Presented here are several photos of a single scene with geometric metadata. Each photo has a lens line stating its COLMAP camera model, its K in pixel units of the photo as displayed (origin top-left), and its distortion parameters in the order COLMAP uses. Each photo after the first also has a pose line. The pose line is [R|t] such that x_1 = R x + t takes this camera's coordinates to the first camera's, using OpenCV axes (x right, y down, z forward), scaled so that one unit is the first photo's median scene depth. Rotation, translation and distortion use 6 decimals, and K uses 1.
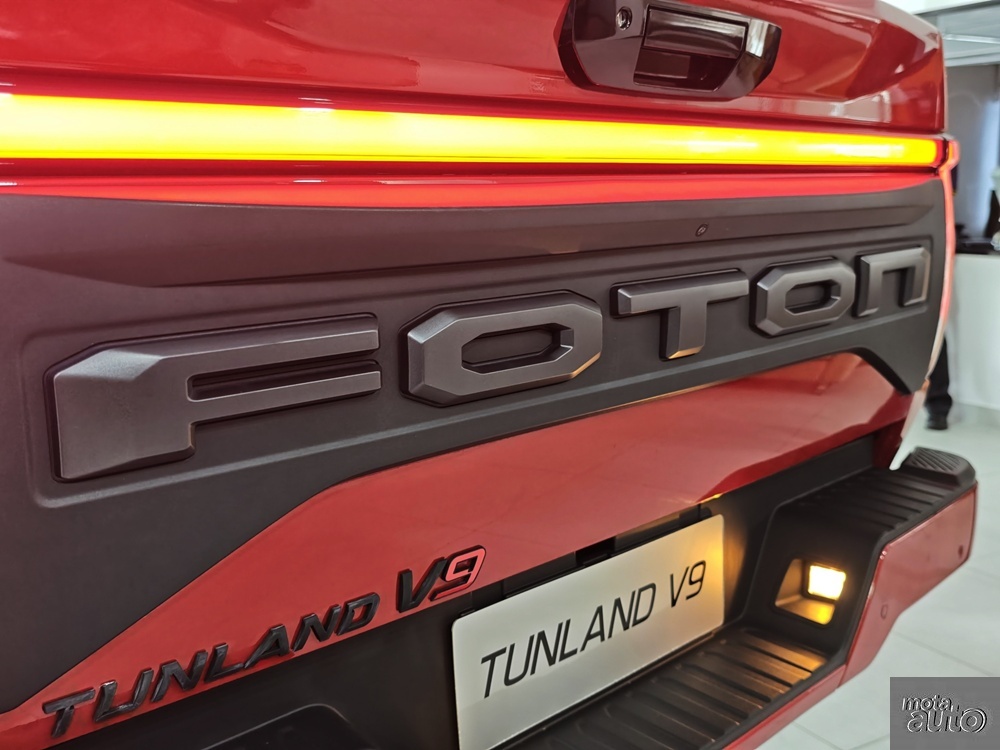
lens RADIAL K [[953.9, 0, 500.0], [0, 953.9, 375.0], [0, 0, 1]] dist [0.049605, -0.010128]
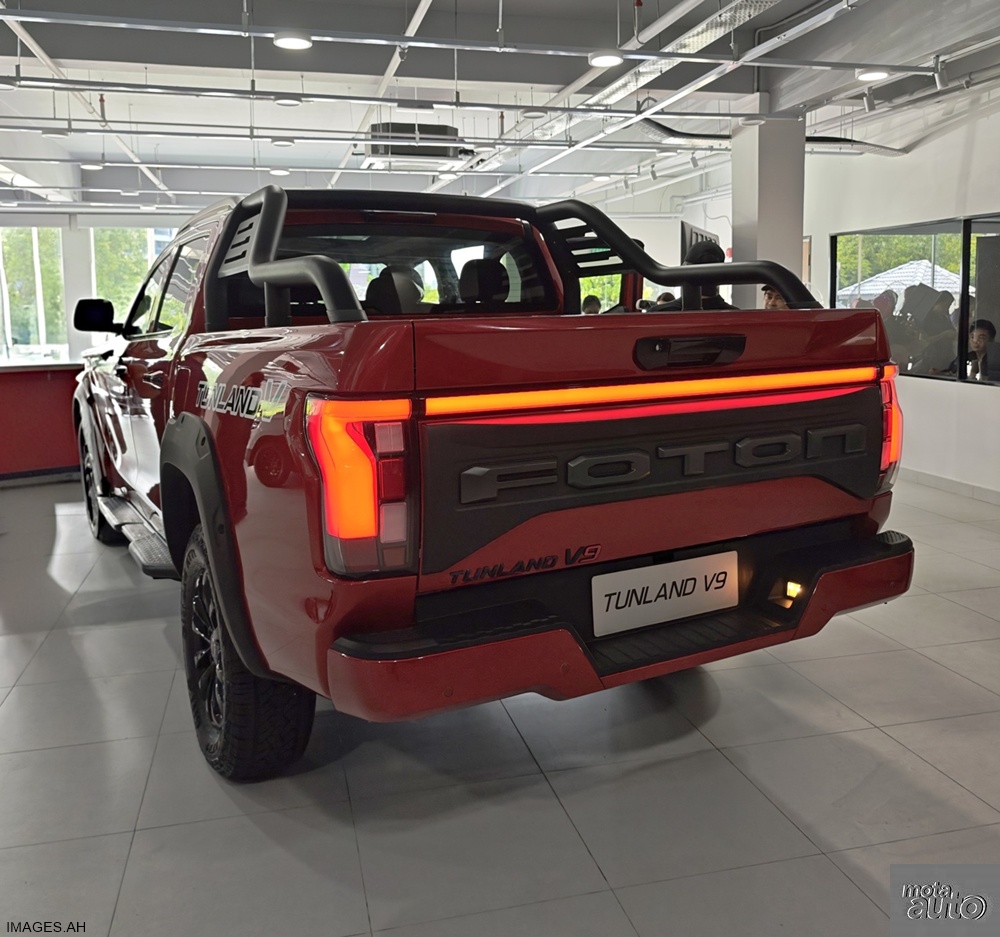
lens RADIAL K [[773.9, 0, 500.0], [0, 773.9, 468.5], [0, 0, 1]] dist [-0.000409, -0.000135]
pose [[0.952462, 0.048180, -0.300823, 0.299537], [-0.048312, 0.998808, 0.007002, -0.024249], [0.300801, 0.007865, 0.953654, -0.944401]]
